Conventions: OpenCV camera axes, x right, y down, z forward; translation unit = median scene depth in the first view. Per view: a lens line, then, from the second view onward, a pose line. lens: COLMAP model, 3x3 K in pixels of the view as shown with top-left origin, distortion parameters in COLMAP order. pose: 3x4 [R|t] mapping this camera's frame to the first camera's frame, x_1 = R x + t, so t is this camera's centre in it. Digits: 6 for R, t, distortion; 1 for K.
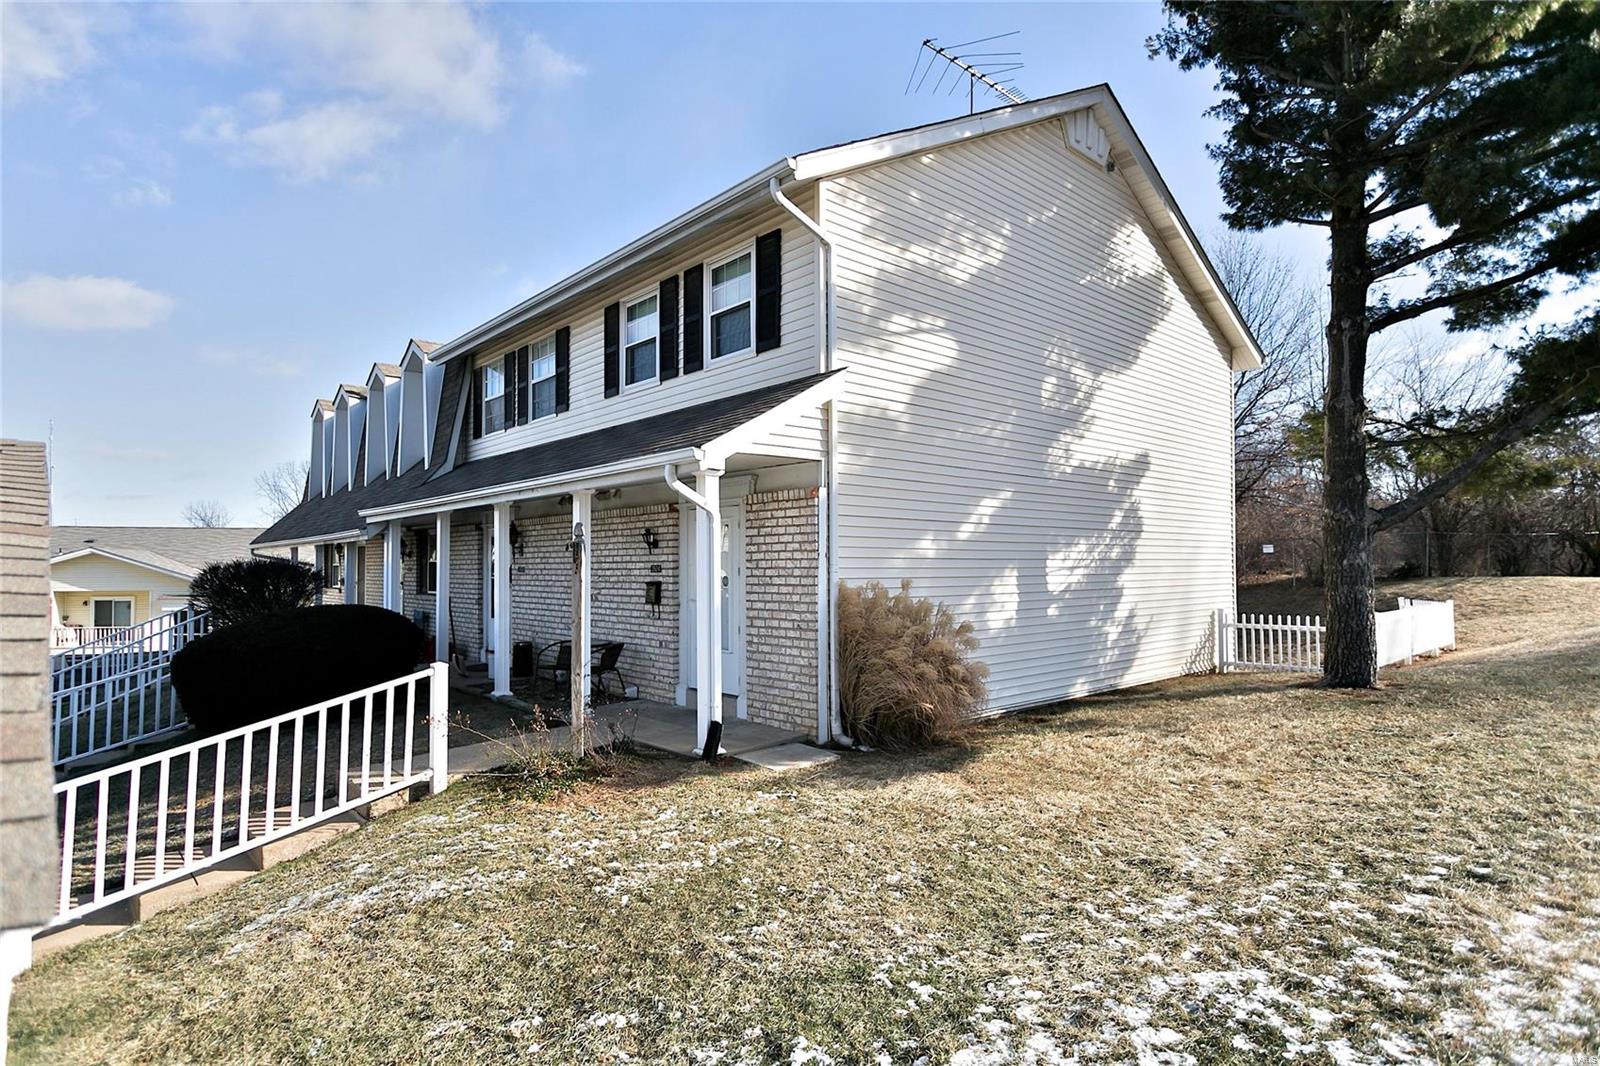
lens RADIAL K [[838.4, 0, 797.9], [0, 838.4, 526.4], [0, 0, 1]] dist [0.007150, 0.000178]
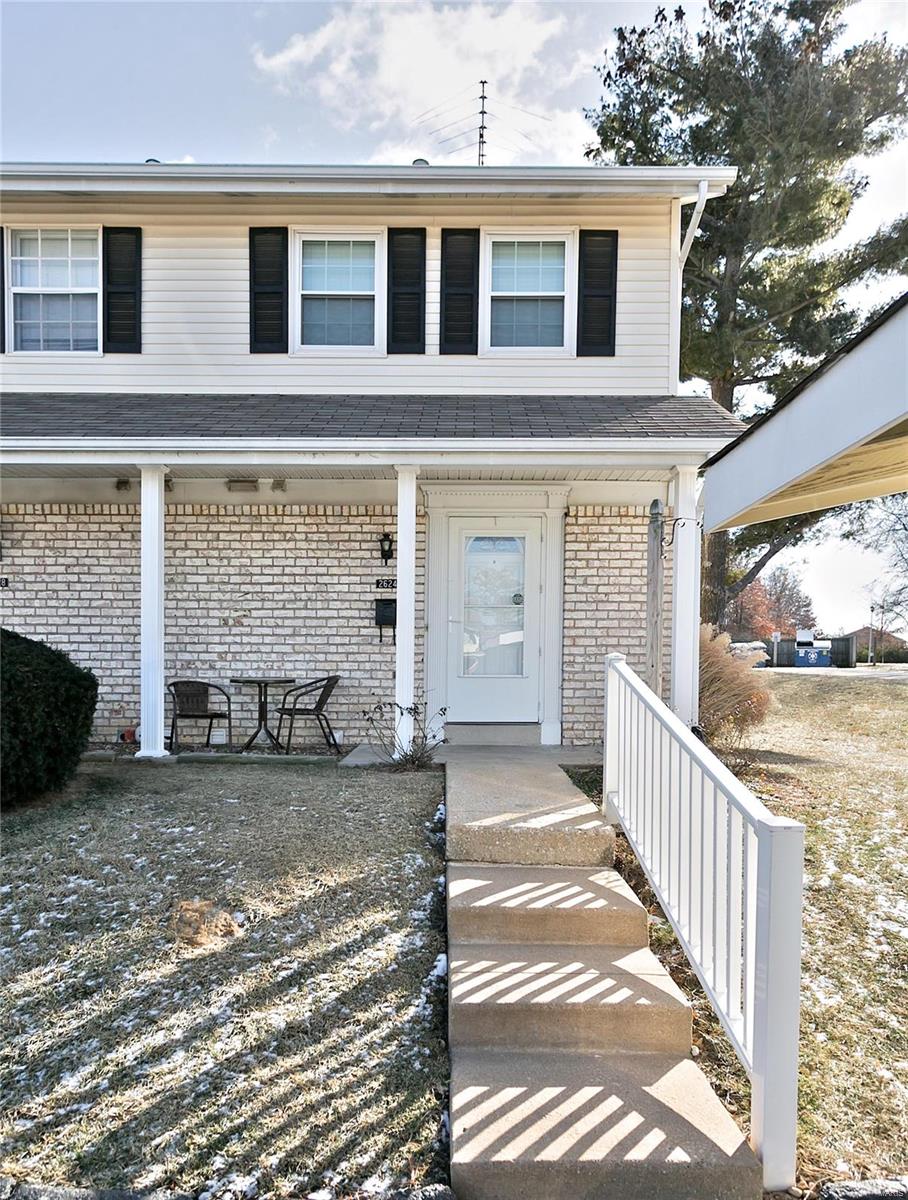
lens RADIAL K [[562.0, 0, 454.0], [0, 562.0, 597.4], [0, 0, 1]] dist [-0.003972, -0.000422]
pose [[0.672949, -0.006844, 0.739657, -0.528074], [-0.044802, 0.997744, 0.049994, 0.033013], [-0.738331, -0.066781, 0.671125, 0.576797]]
